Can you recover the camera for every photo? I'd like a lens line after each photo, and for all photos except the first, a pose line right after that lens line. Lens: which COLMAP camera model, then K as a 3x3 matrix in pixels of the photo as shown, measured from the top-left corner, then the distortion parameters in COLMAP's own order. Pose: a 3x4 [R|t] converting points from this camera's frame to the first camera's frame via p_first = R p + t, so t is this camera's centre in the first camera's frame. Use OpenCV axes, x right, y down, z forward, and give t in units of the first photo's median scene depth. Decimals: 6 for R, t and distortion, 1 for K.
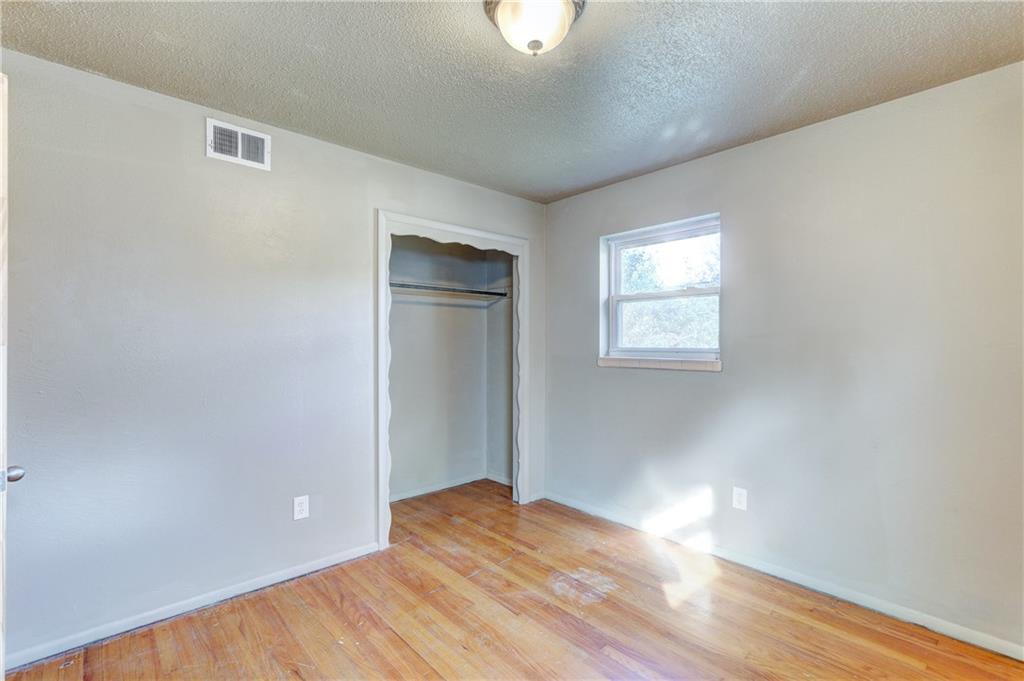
lens RADIAL K [[465.9, 0, 510.5], [0, 465.9, 345.2], [0, 0, 1]] dist [-0.005567, 0.003663]
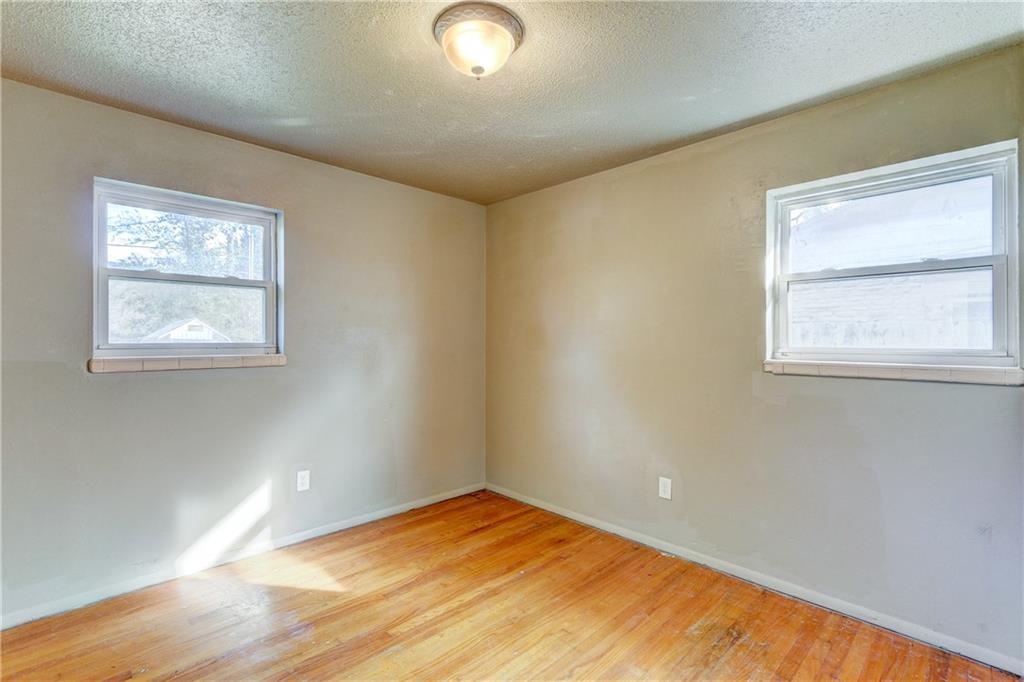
lens RADIAL K [[465.9, 0, 508.6], [0, 465.9, 335.9], [0, 0, 1]] dist [-0.005567, 0.003663]
pose [[-0.028367, -0.002705, 0.999594, -0.633265], [-0.004222, 0.999988, 0.002586, -0.014019], [-0.999589, -0.004147, -0.028378, 0.577411]]
